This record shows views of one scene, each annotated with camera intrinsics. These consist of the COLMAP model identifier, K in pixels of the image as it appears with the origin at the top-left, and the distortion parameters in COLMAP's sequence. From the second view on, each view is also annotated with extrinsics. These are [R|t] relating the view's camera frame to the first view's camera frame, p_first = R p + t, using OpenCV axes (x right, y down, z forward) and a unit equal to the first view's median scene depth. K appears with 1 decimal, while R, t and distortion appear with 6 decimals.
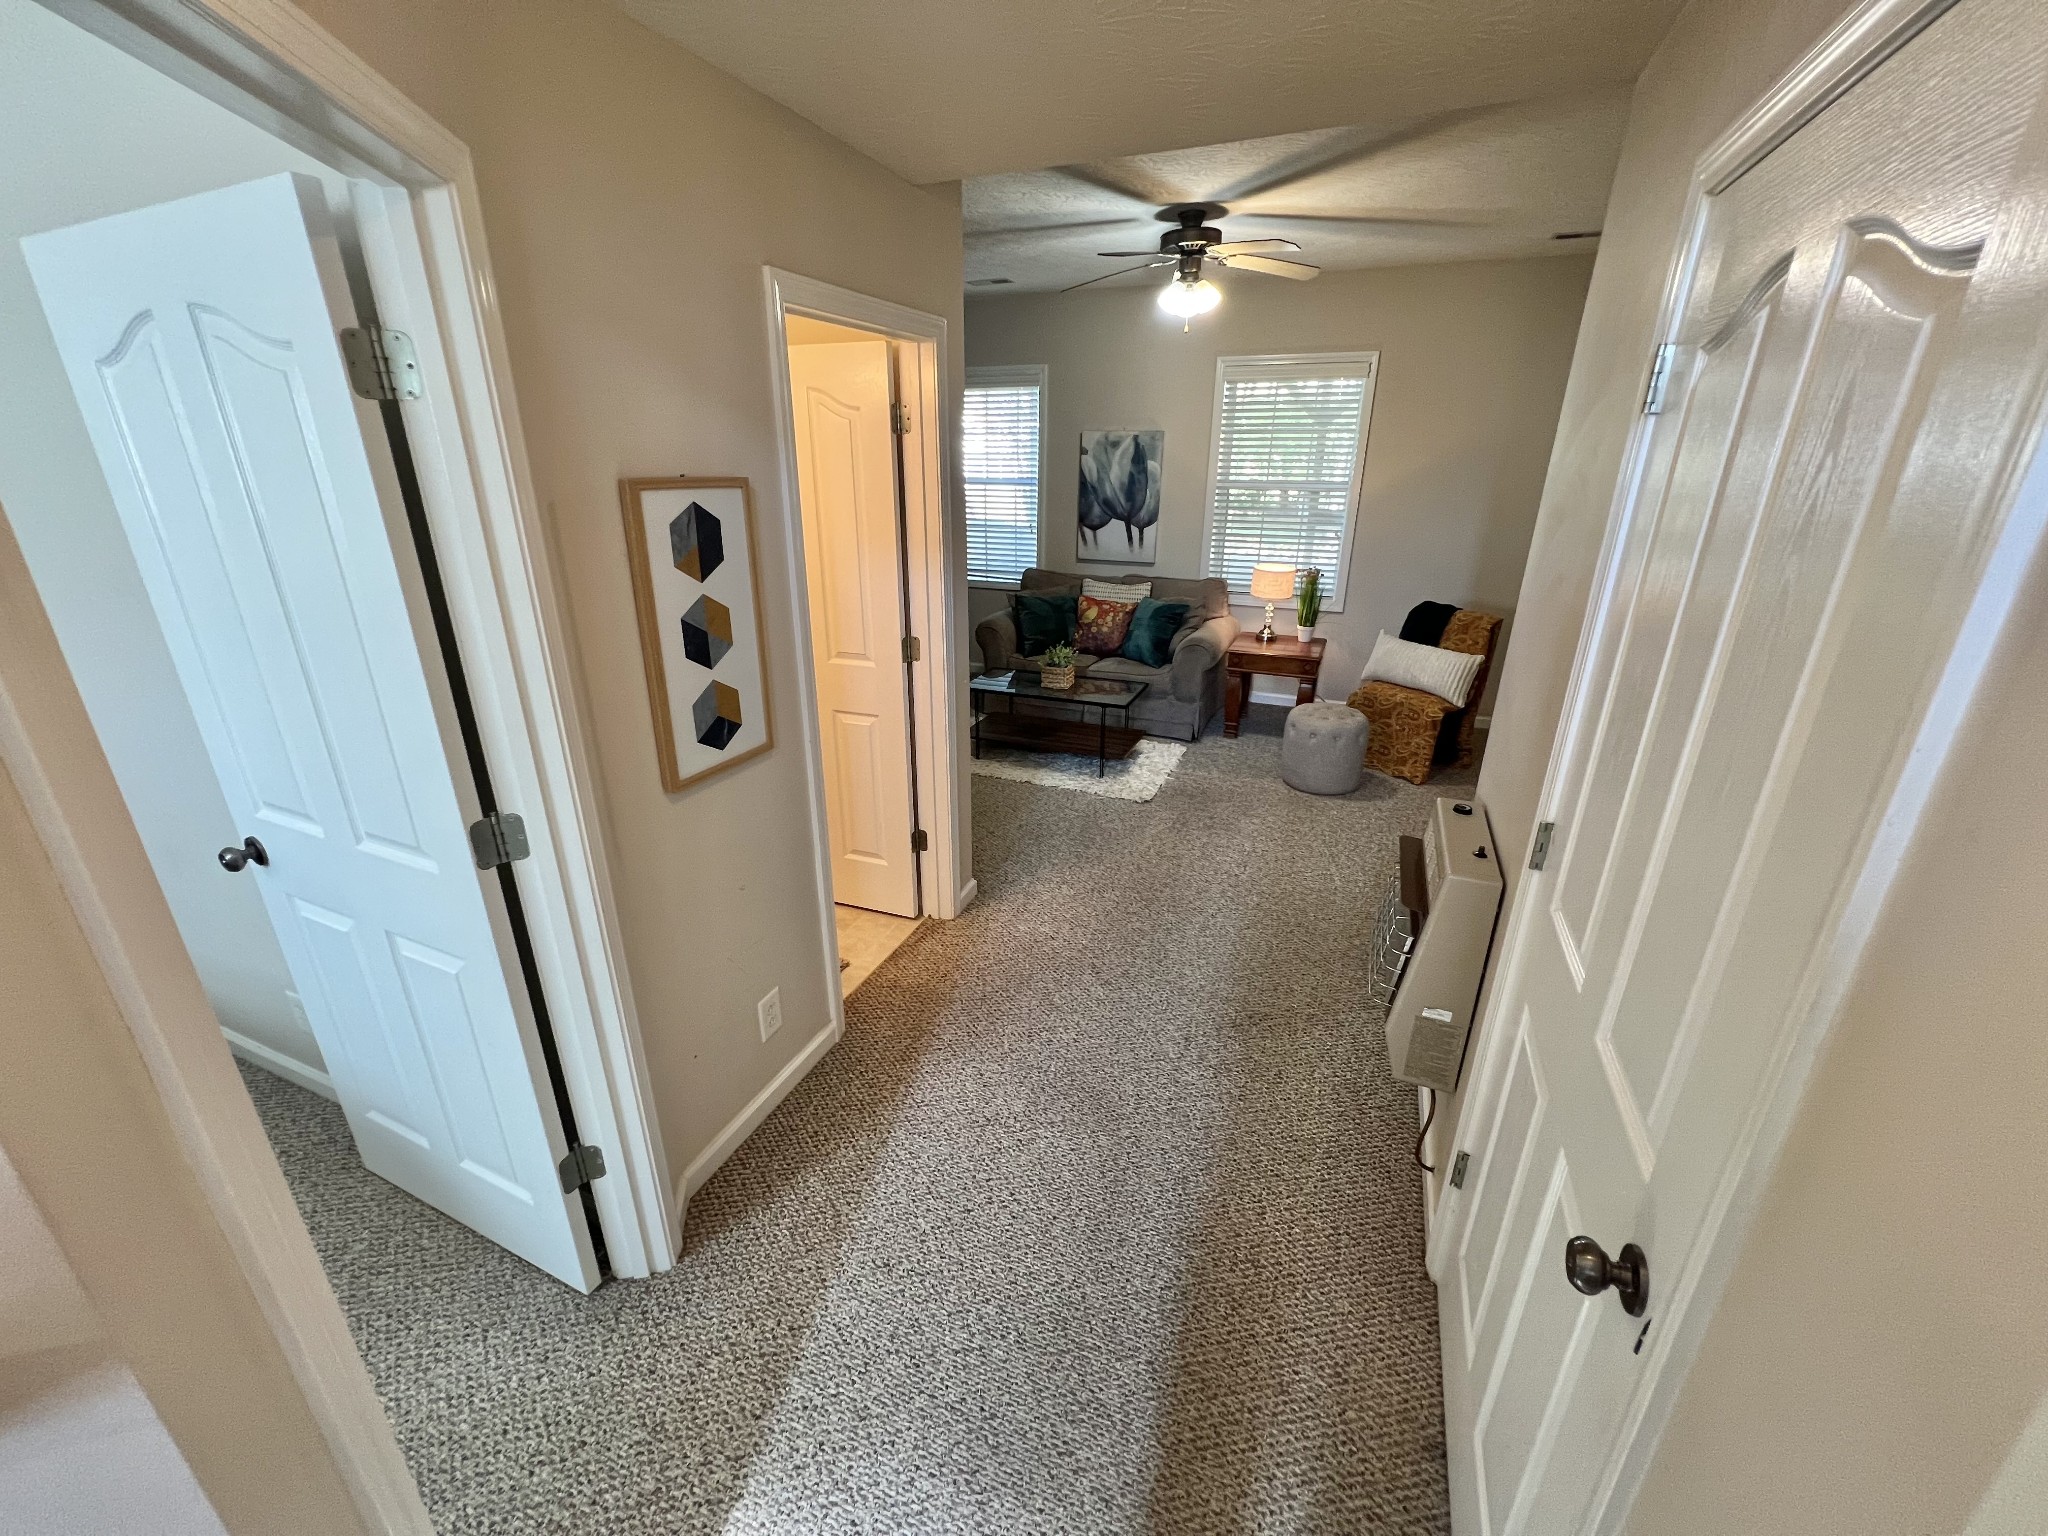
lens RADIAL K [[817.7, 0, 1016.2], [0, 817.7, 761.8], [0, 0, 1]] dist [-0.001223, 0.000118]
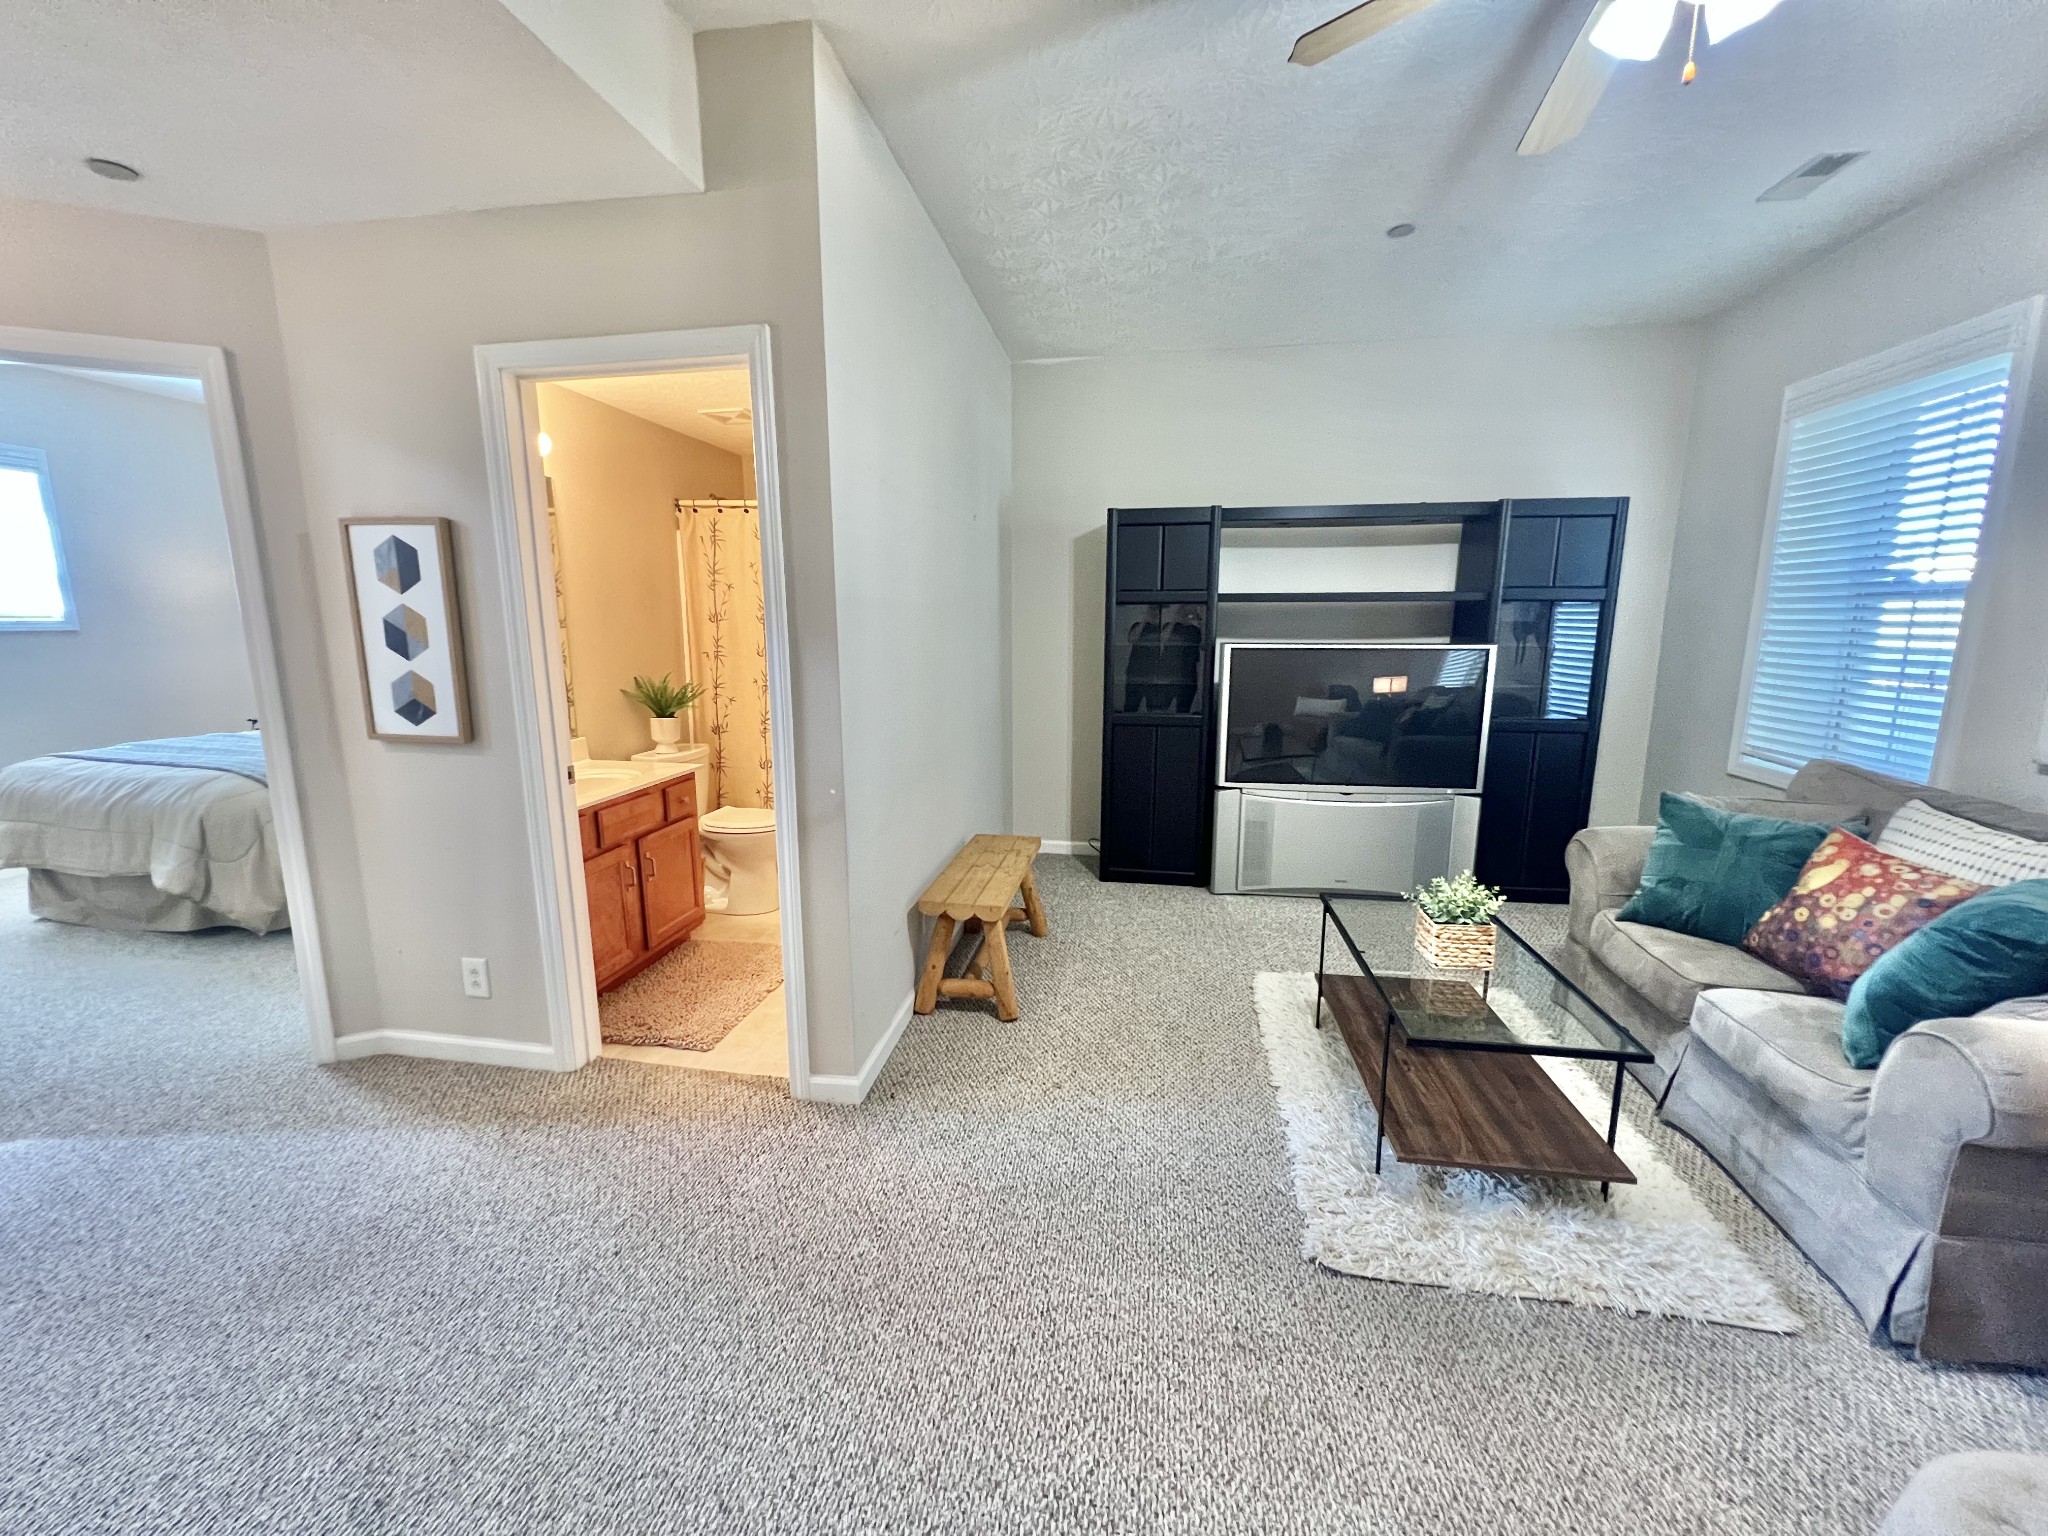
lens RADIAL K [[817.7, 0, 1016.2], [0, 817.7, 761.8], [0, 0, 1]] dist [-0.001223, 0.000118]
pose [[0.224313, 0.167279, -0.960053, 0.384203], [-0.341625, 0.936138, 0.083293, -0.137228], [0.912675, 0.309294, 0.267135, 0.539492]]
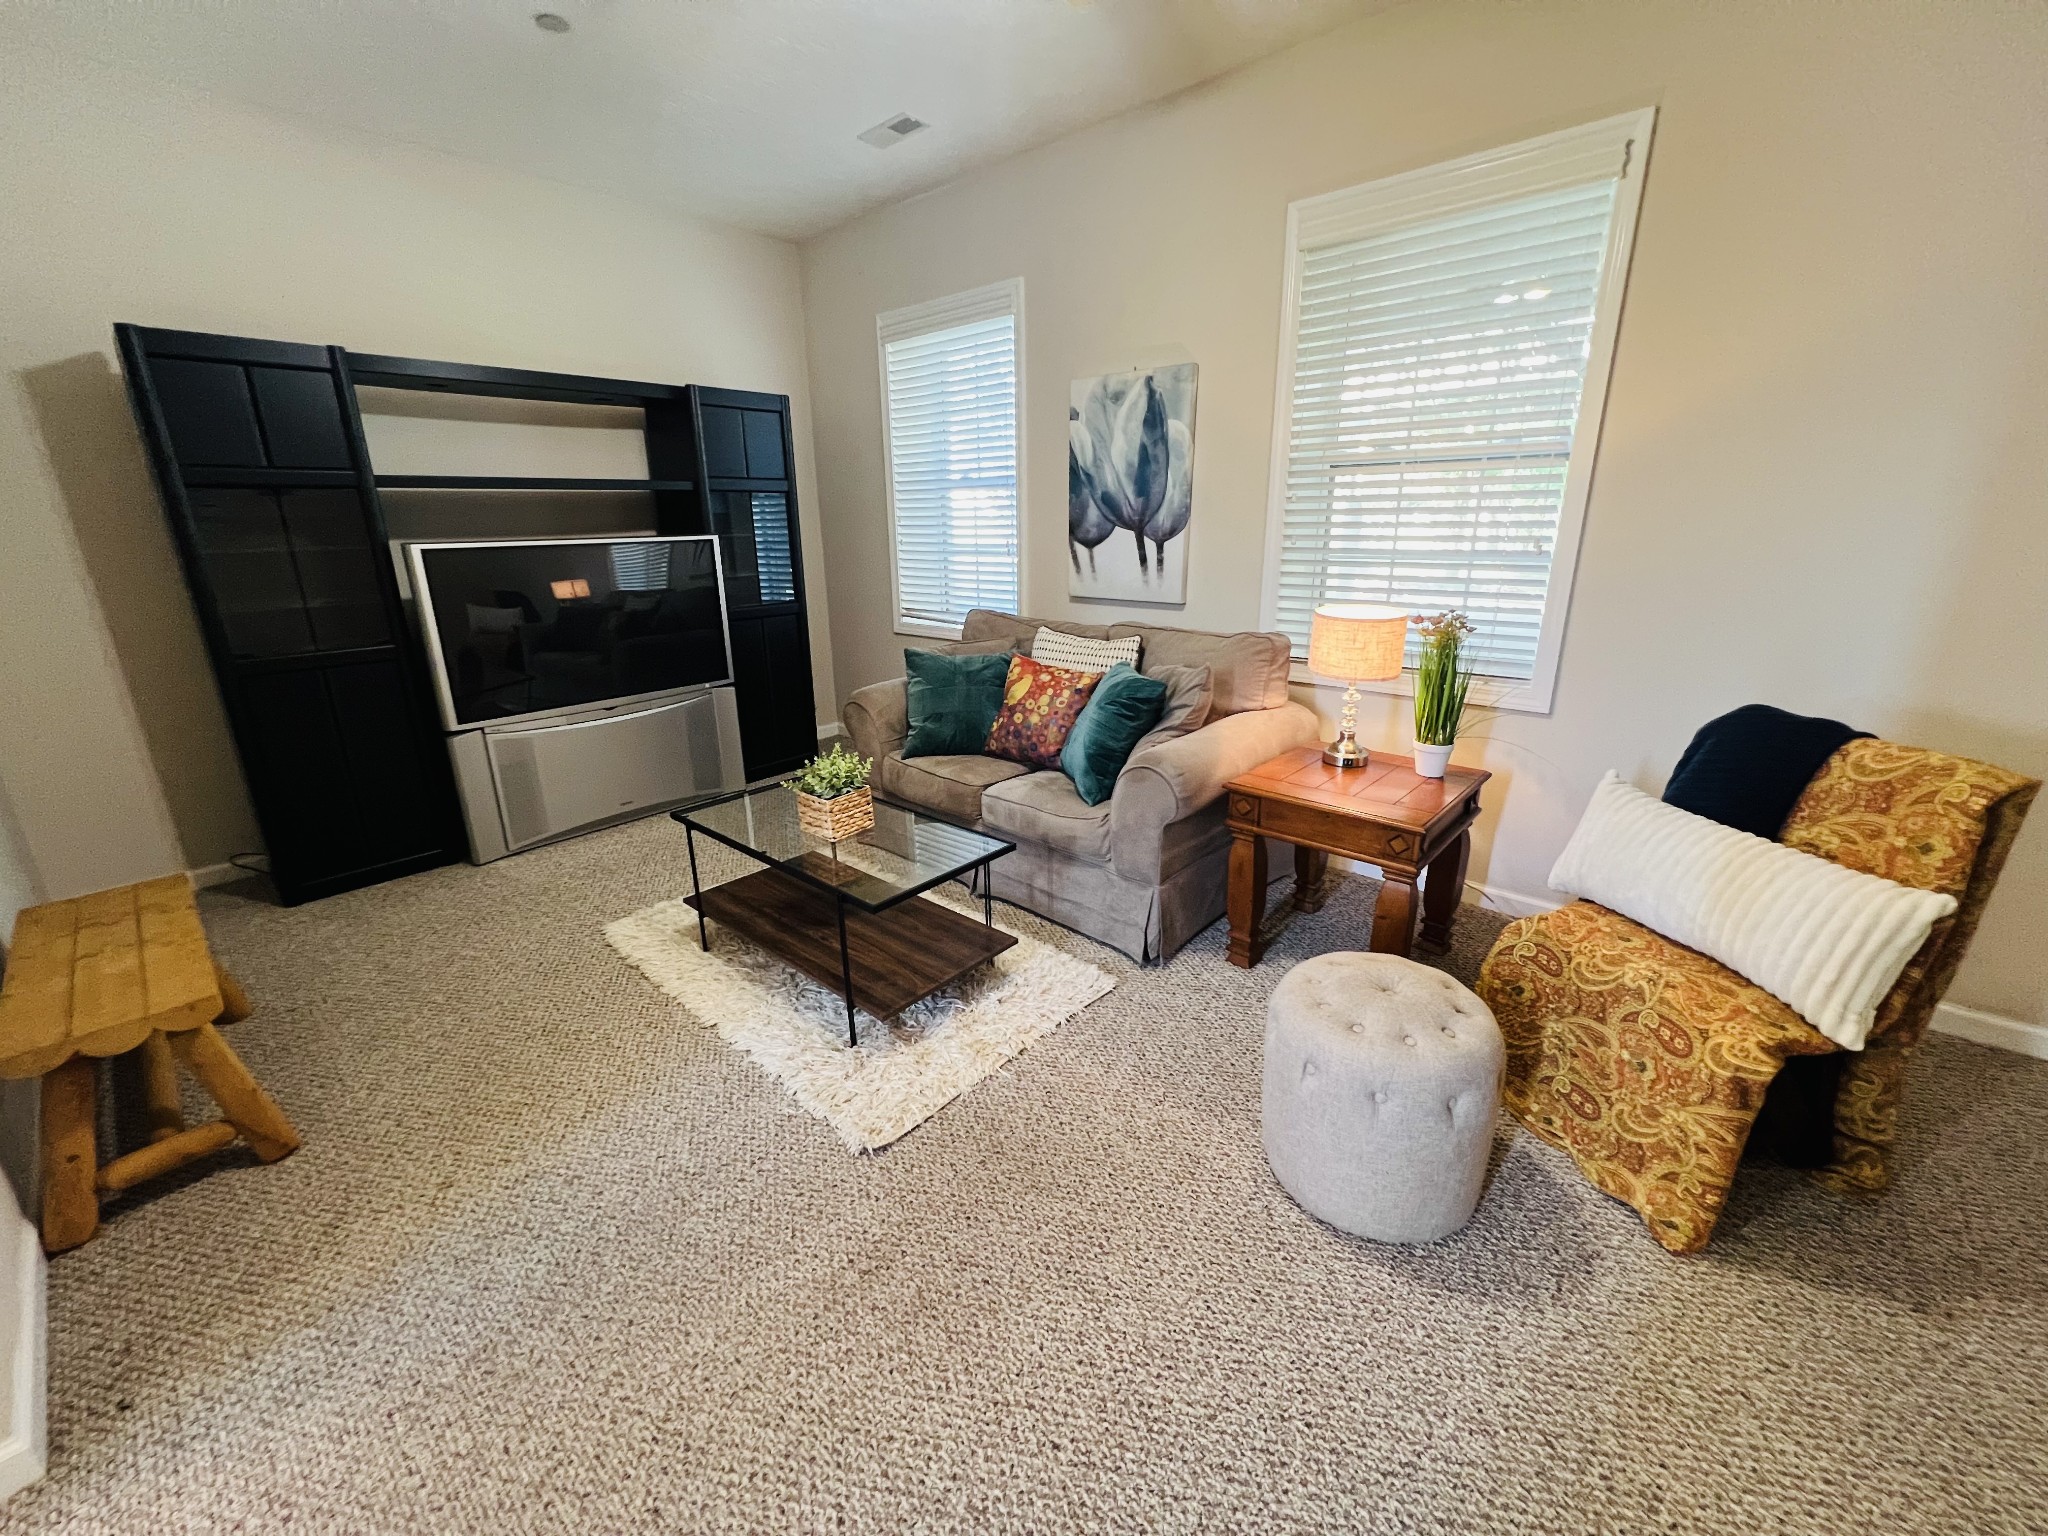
lens RADIAL K [[817.7, 0, 1016.2], [0, 817.7, 761.8], [0, 0, 1]] dist [-0.001223, 0.000118]
pose [[0.943444, 0.080029, -0.321727, 0.278802], [-0.101049, 0.993667, -0.049145, -0.107979], [0.315757, 0.078876, 0.945556, 0.495072]]
